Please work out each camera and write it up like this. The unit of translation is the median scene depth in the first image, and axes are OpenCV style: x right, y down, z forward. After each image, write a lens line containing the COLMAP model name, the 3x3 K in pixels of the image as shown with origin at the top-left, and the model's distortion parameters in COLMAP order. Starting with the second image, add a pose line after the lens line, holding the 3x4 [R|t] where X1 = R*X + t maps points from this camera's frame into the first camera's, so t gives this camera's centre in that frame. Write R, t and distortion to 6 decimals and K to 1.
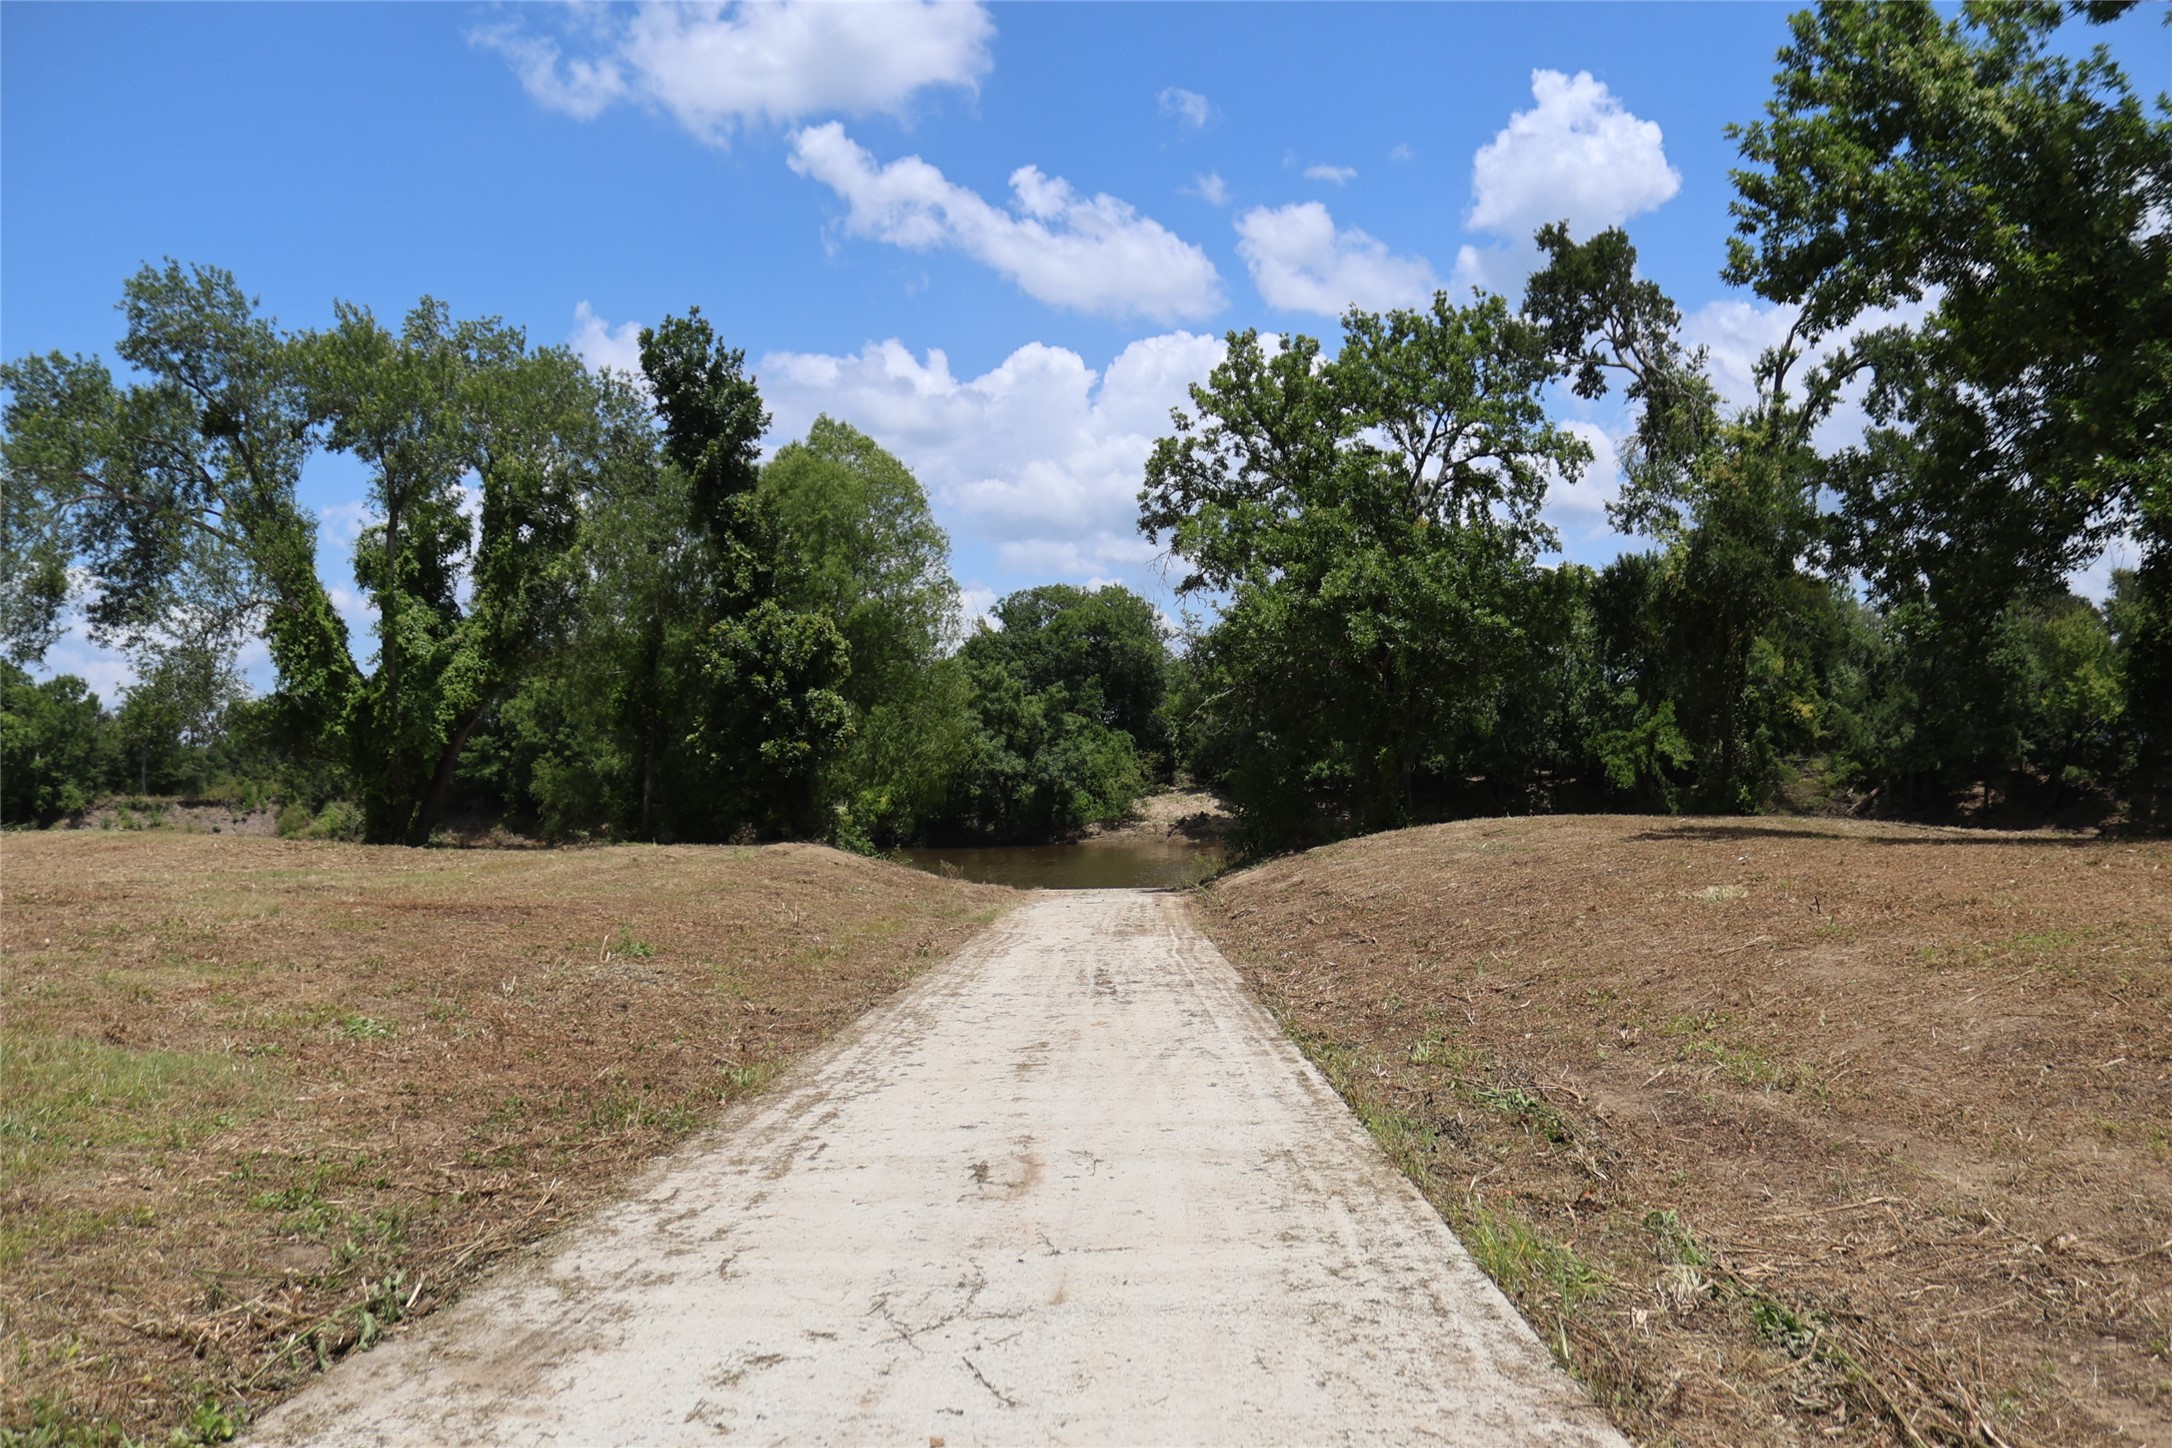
lens RADIAL K [[1799.4, 0, 1095.5], [0, 1799.4, 693.1], [0, 0, 1]] dist [-0.156870, 0.131708]
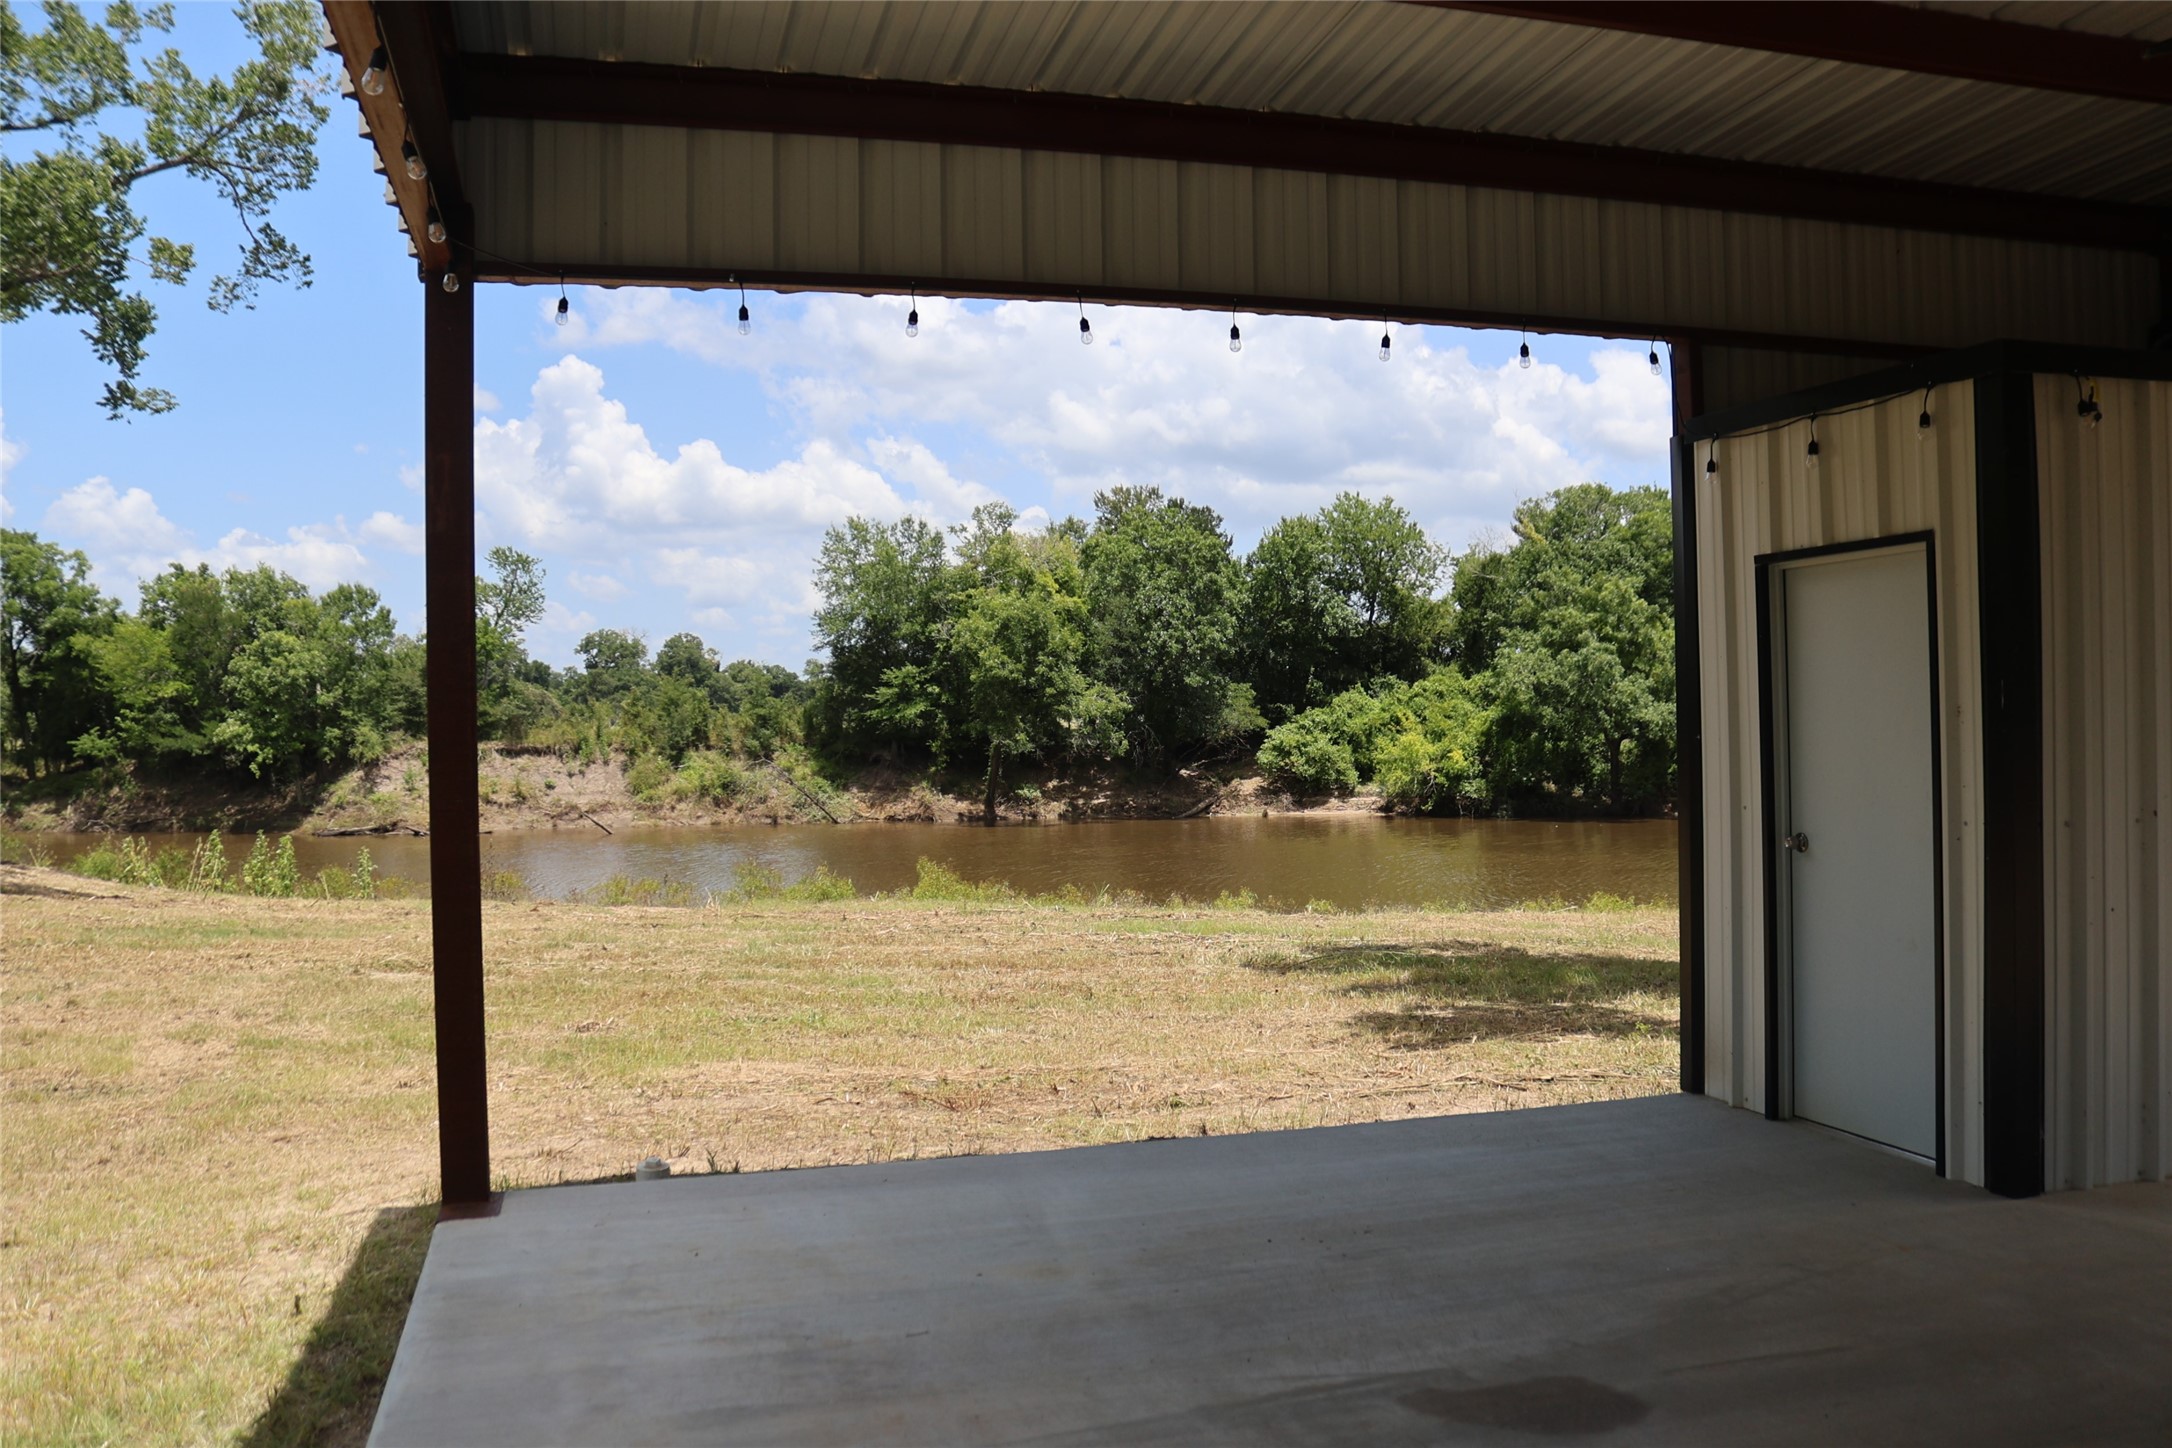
lens RADIAL K [[1799.4, 0, 1106.4], [0, 1799.4, 686.9], [0, 0, 1]] dist [-0.156870, 0.131708]
pose [[0.999135, 0.010667, -0.040193, -0.418352], [-0.009389, 0.999449, 0.031840, 0.013767], [0.040511, -0.031435, 0.998684, 0.423311]]
